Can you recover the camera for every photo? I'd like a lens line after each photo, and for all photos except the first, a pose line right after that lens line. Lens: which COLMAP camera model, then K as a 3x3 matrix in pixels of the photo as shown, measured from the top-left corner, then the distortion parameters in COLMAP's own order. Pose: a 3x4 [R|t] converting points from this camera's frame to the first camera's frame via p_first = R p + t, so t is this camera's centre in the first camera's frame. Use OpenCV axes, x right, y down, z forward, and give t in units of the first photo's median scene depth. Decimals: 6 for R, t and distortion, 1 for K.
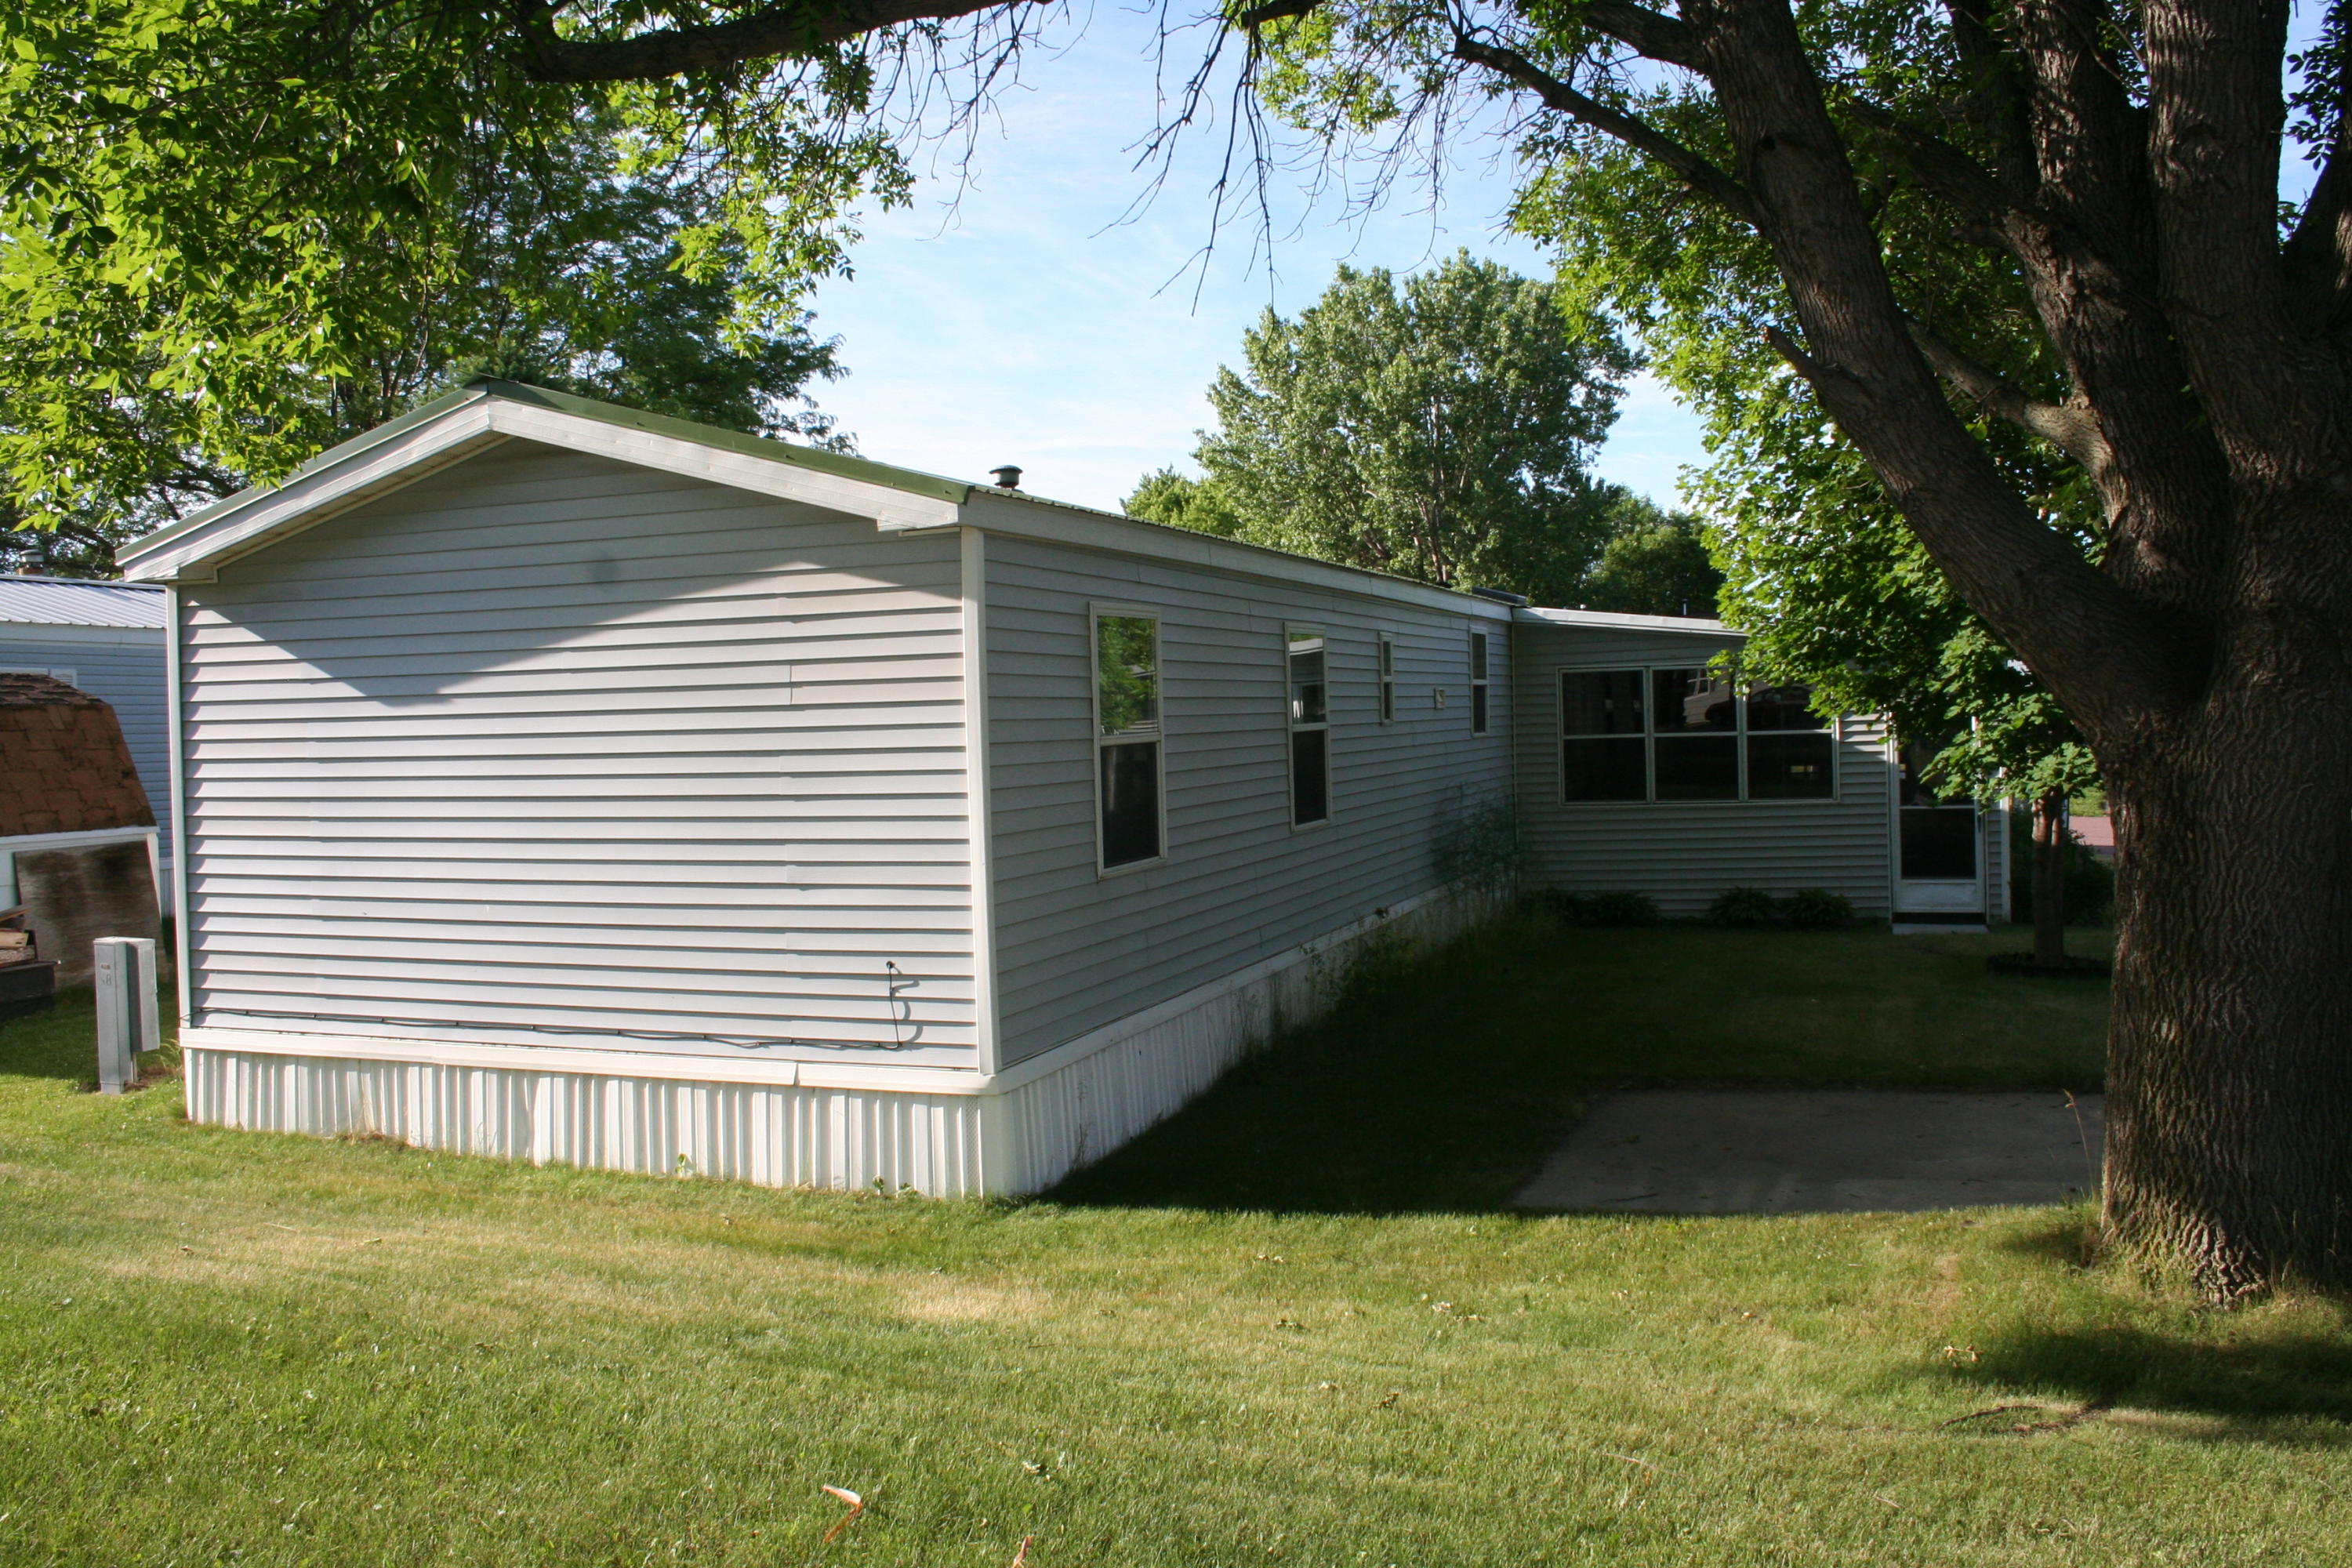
lens RADIAL K [[1966.1, 0, 1211.4], [0, 1966.1, 741.8], [0, 0, 1]] dist [-0.156453, 0.136721]
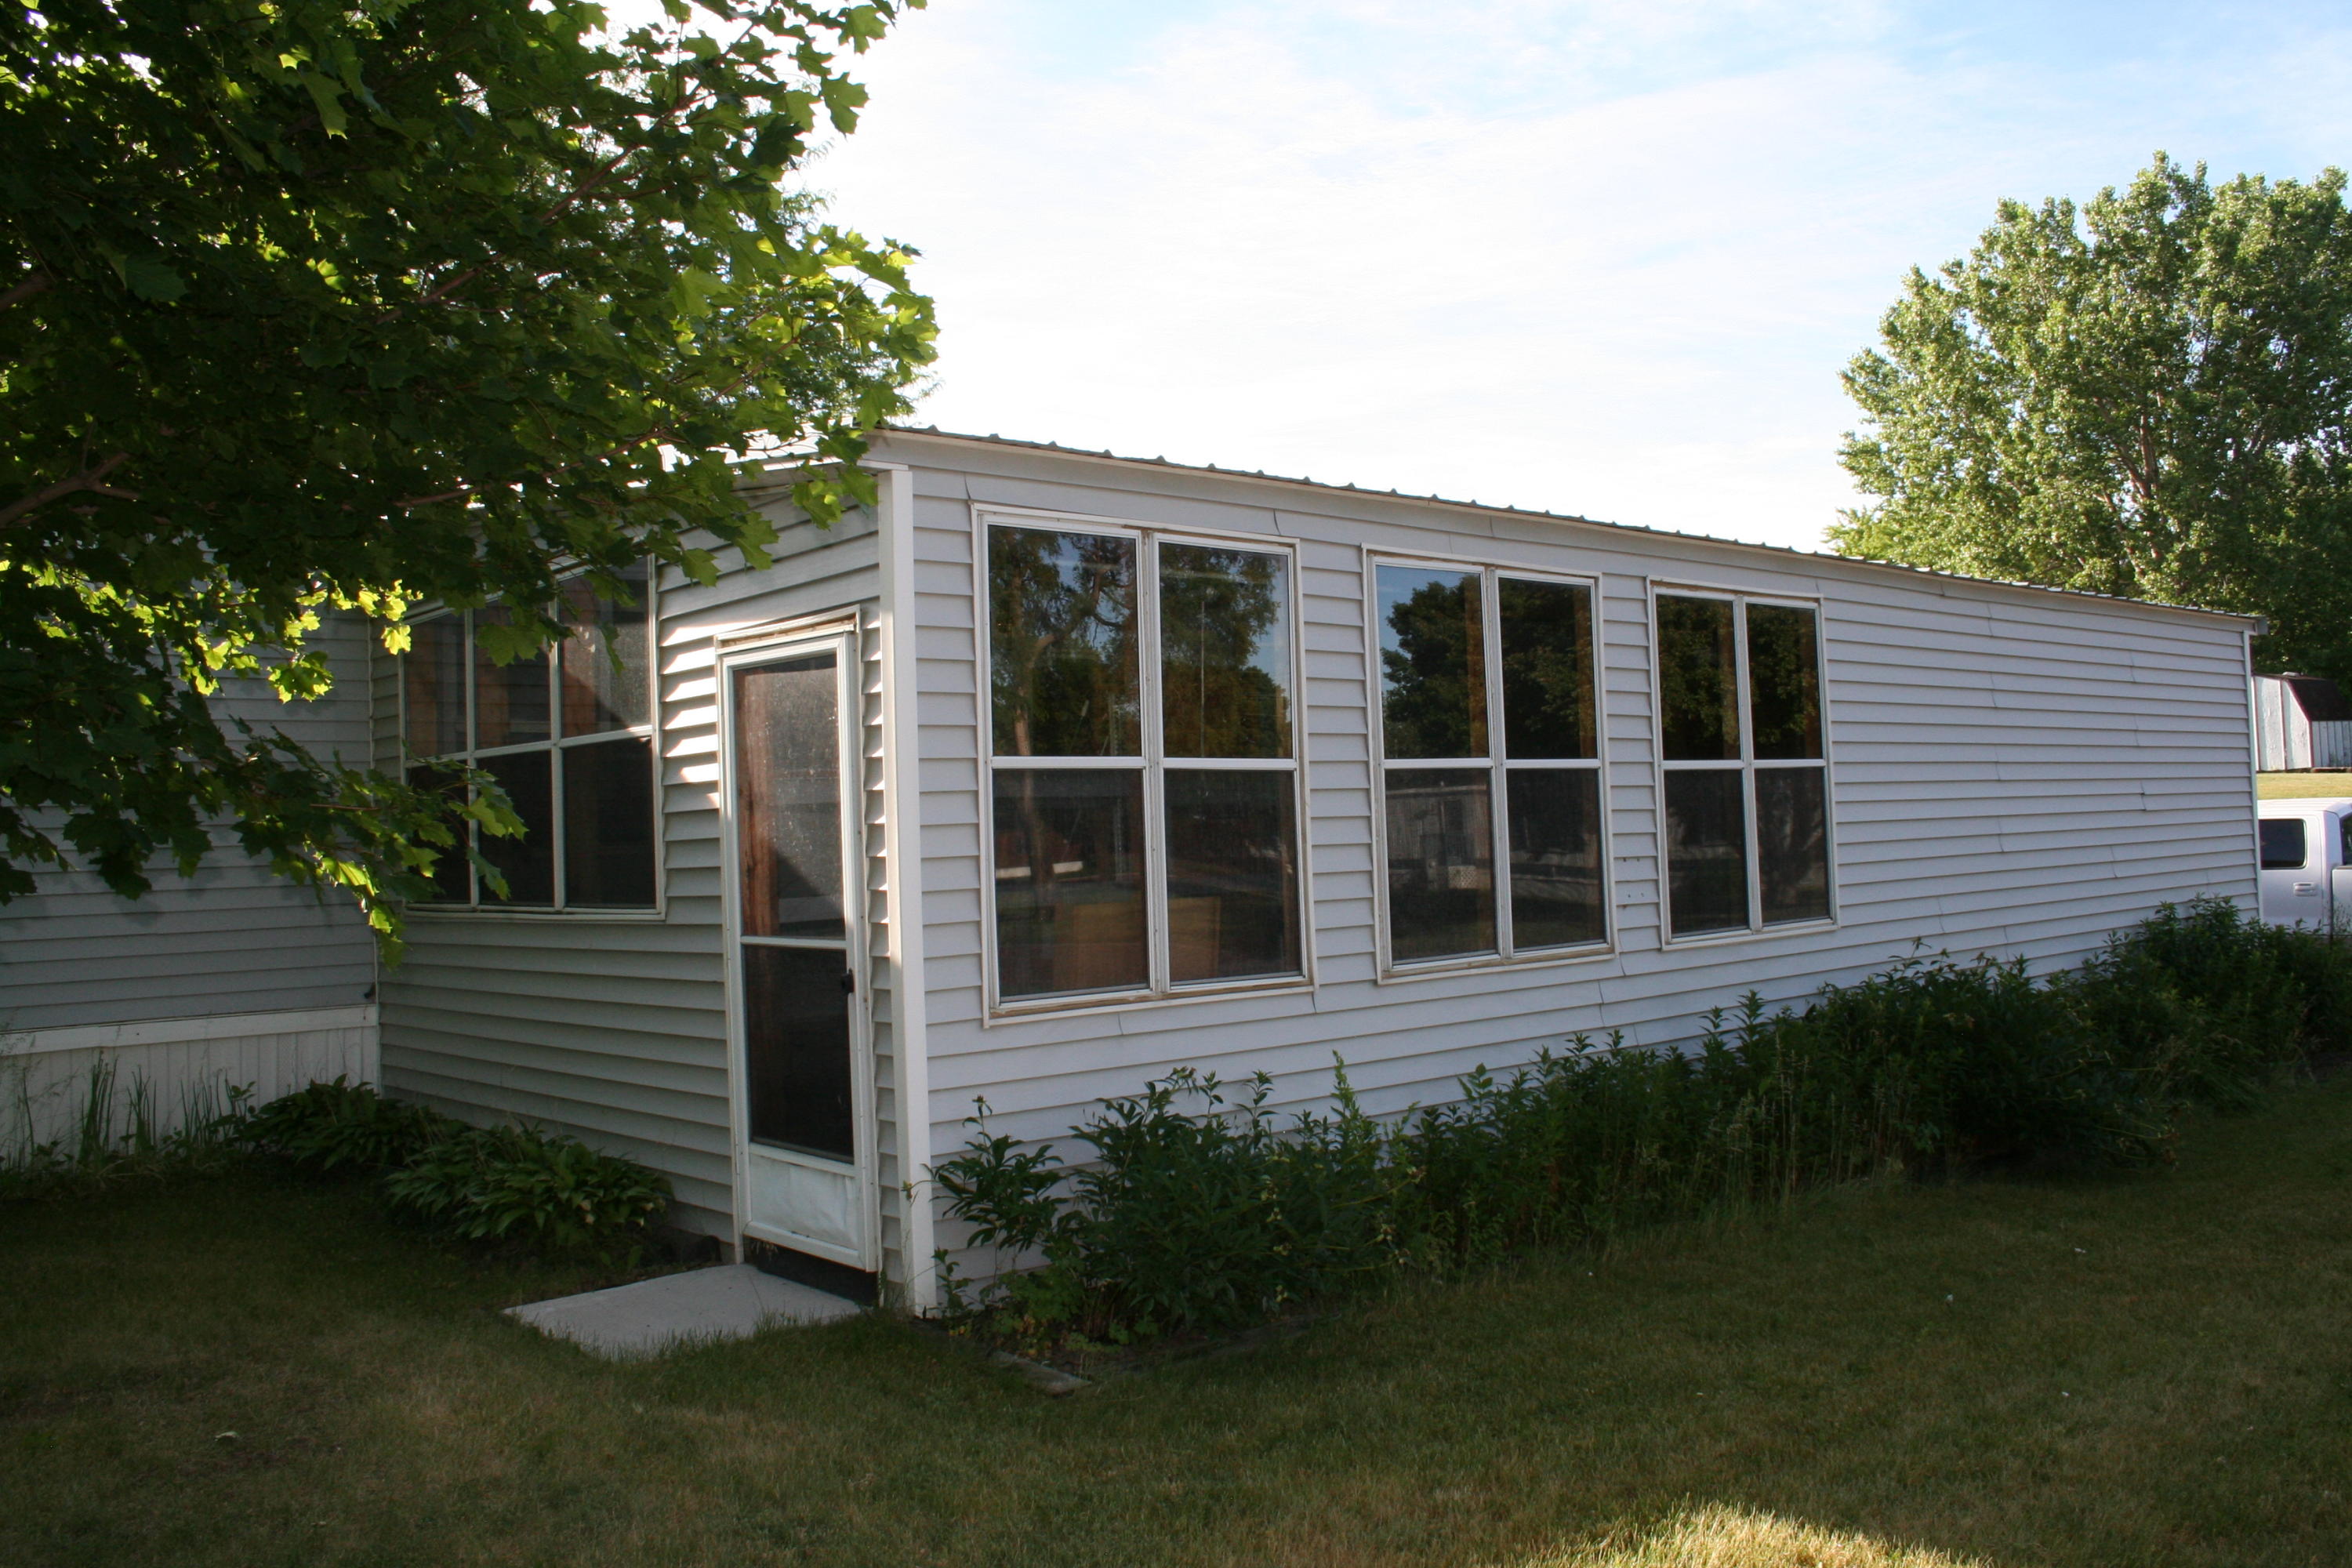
lens RADIAL K [[1966.1, 0, 1211.4], [0, 1966.1, 741.8], [0, 0, 1]] dist [-0.156453, 0.136721]
pose [[0.873541, -0.025811, -0.486066, 0.158489], [0.004510, 0.998979, -0.044941, 0.003783], [0.486730, 0.037066, 0.872766, 0.192363]]
